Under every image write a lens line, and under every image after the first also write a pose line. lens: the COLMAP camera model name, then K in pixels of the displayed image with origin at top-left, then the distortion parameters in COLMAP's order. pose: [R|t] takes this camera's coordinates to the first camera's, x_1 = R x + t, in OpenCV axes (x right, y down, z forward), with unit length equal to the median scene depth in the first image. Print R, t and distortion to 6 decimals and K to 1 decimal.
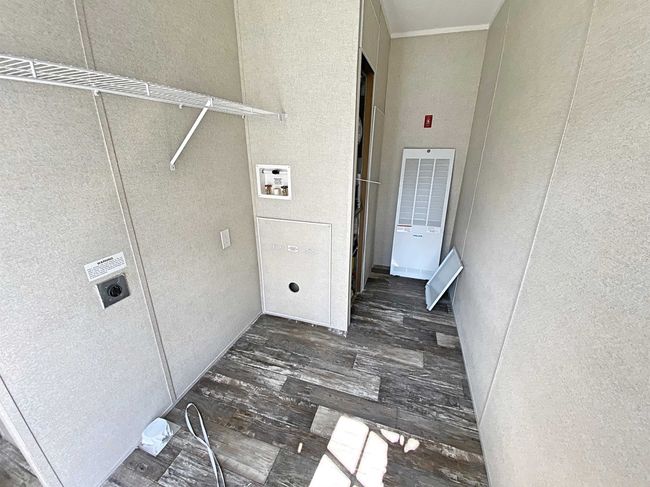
lens RADIAL K [[271.0, 0, 325.0], [0, 271.0, 243.5], [0, 0, 1]] dist [-0.000866, -0.000367]
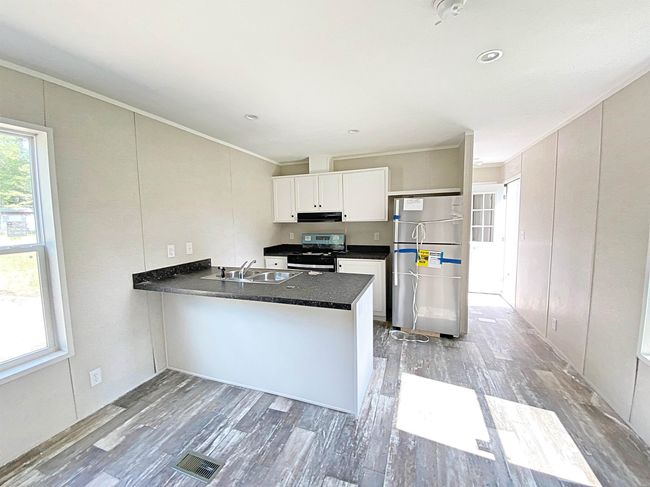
lens RADIAL K [[271.0, 0, 325.0], [0, 271.0, 243.5], [0, 0, 1]] dist [-0.000866, -0.000367]
pose [[0.011870, -0.099860, 0.994931, -1.072402], [0.369774, 0.924905, 0.088420, -0.145663], [-0.929046, 0.366850, 0.047904, 0.314877]]
